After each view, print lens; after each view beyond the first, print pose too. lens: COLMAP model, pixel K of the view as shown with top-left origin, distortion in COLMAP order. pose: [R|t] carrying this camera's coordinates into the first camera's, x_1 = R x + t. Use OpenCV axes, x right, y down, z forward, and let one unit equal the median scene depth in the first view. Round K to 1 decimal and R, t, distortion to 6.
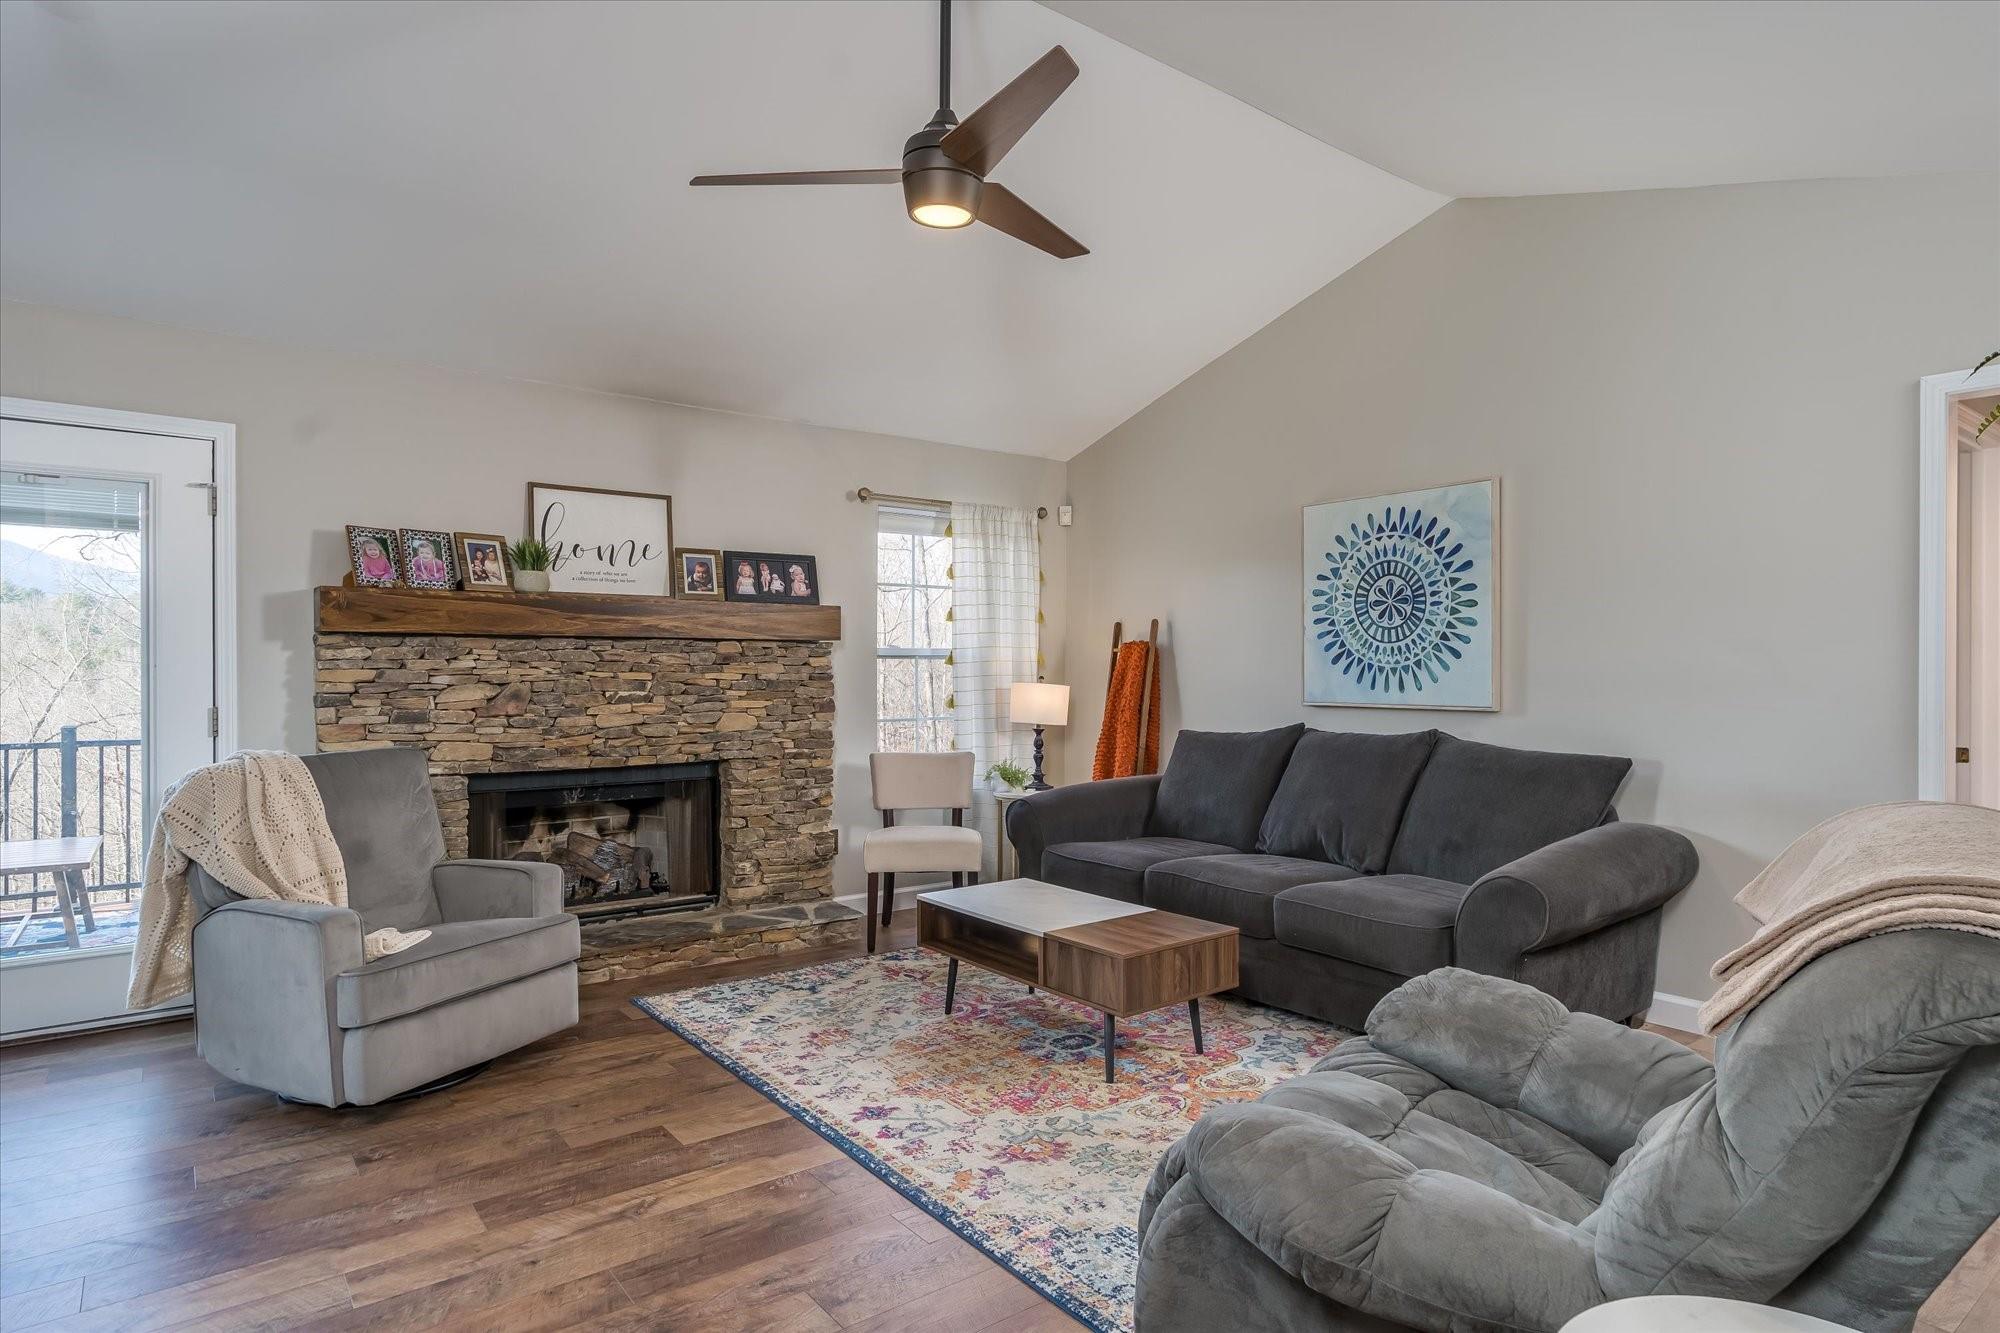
lens RADIAL K [[1106.3, 0, 1006.9], [0, 1106.3, 670.8], [0, 0, 1]] dist [-0.000469, -0.000188]
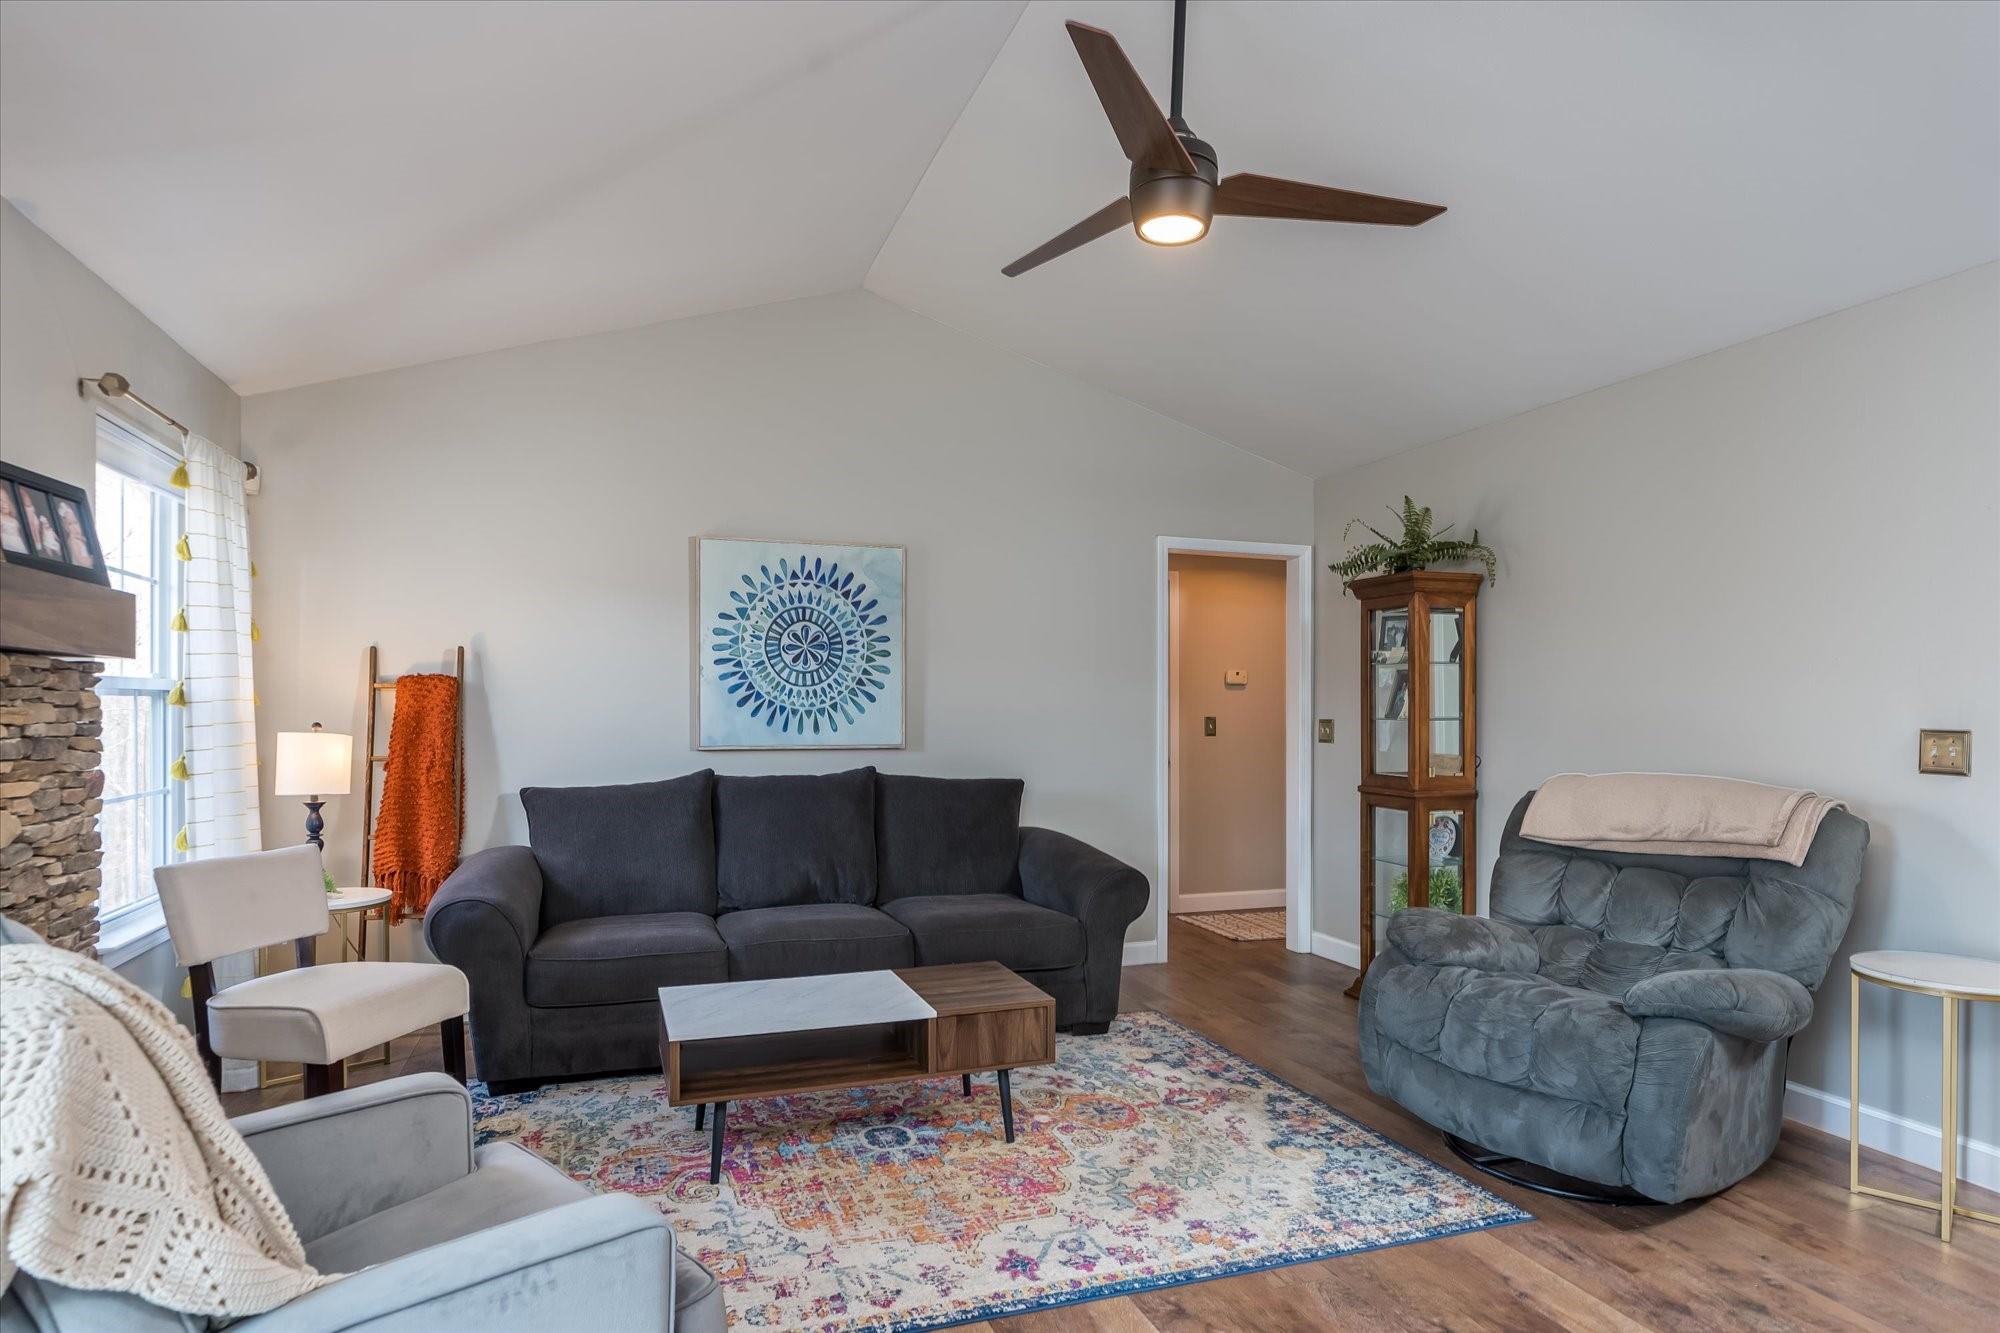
lens RADIAL K [[1111.5, 0, 999.2], [0, 1111.5, 709.6], [0, 0, 1]] dist [0.002246, 0.000716]
pose [[0.316462, -0.000832, 0.948605, -0.593557], [0.000668, 1.000000, 0.000654, -0.003967], [-0.948605, 0.000427, 0.316462, 0.502139]]
